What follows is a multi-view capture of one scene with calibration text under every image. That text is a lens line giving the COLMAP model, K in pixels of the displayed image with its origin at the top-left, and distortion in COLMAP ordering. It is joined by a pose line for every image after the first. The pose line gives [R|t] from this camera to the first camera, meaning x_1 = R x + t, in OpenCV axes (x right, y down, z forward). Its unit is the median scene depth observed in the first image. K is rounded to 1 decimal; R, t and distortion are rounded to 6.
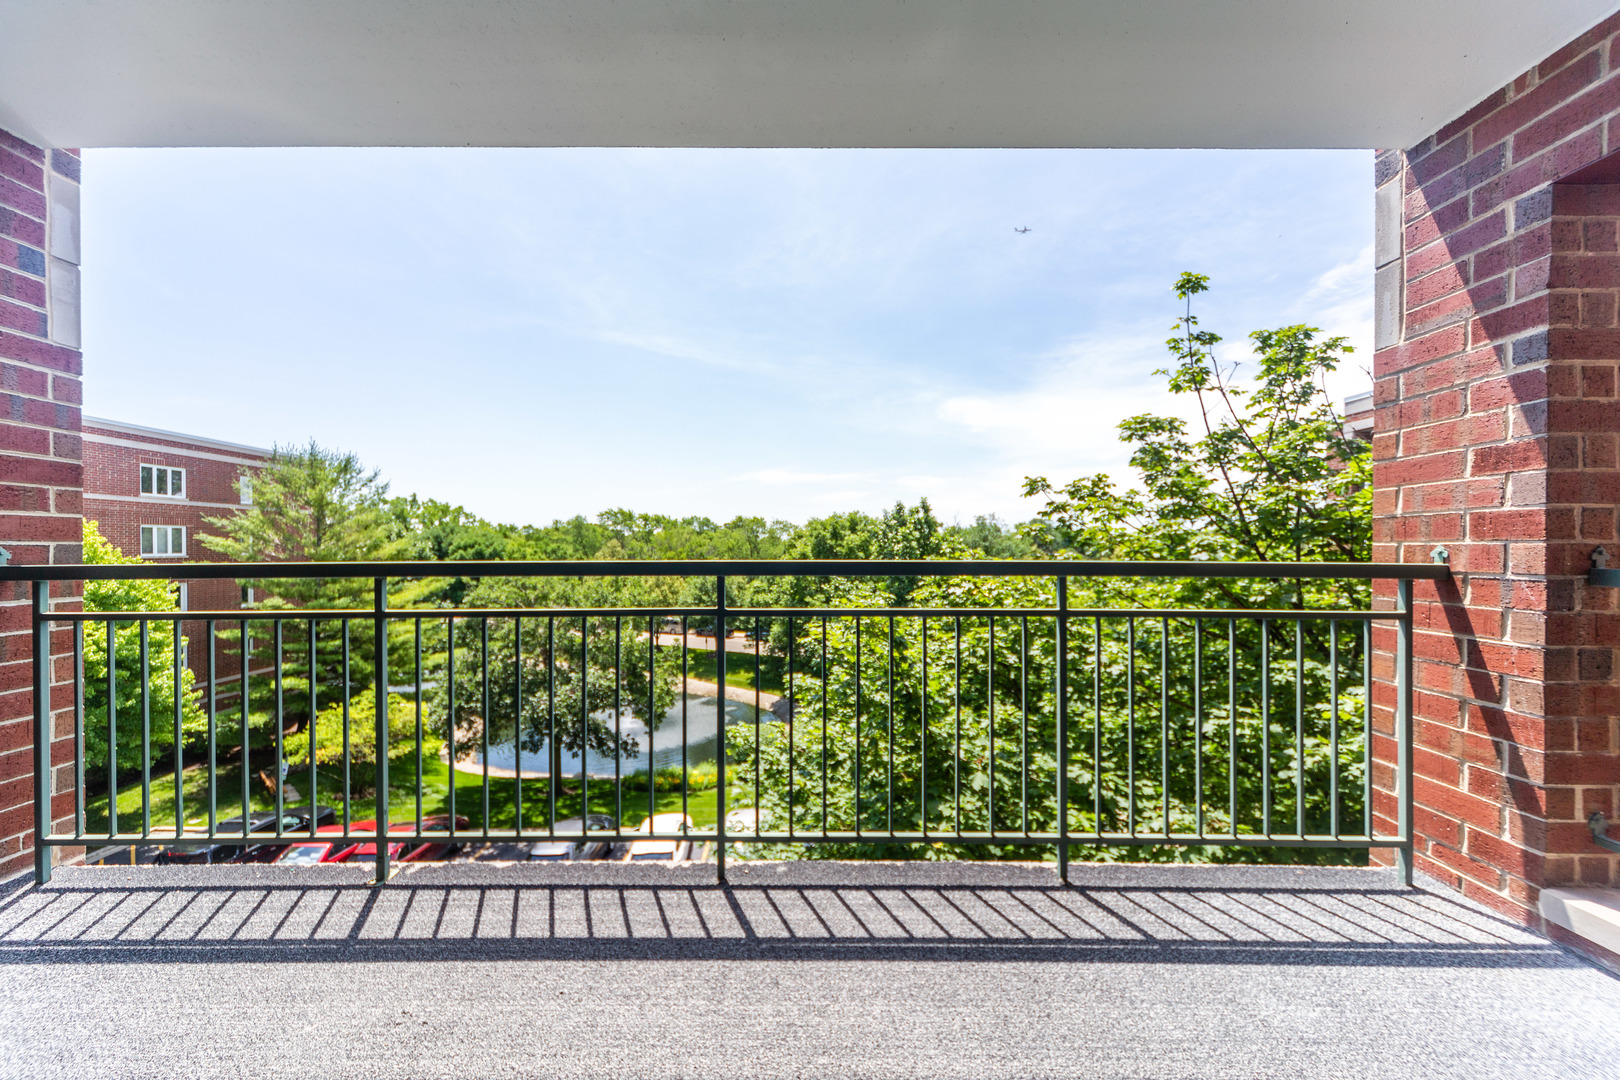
lens RADIAL K [[581.9, 0, 800.3], [0, 581.9, 555.1], [0, 0, 1]] dist [0.000455, -0.000048]
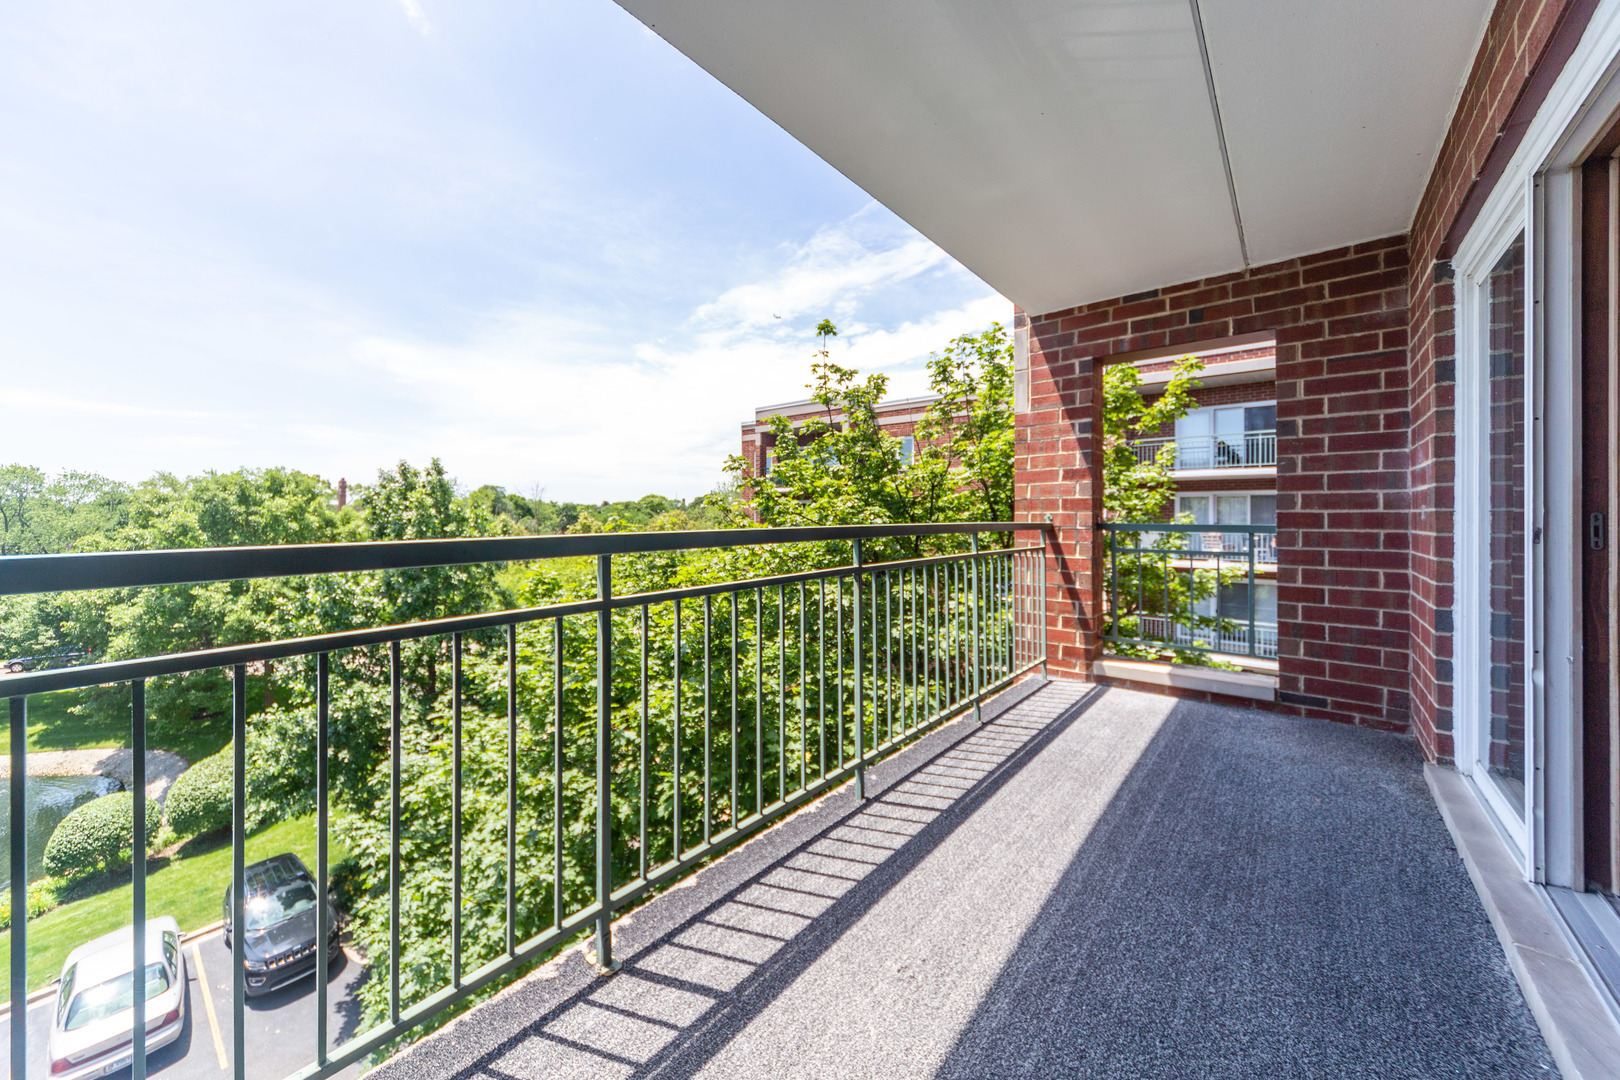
lens RADIAL K [[584.4, 0, 800.7], [0, 584.4, 519.3], [0, 0, 1]] dist [-0.000294, -0.000037]
pose [[0.651534, -0.005047, 0.758602, -1.097374], [0.010580, 0.999941, -0.002434, 0.000117], [-0.758545, 0.009612, 0.651549, 0.322143]]
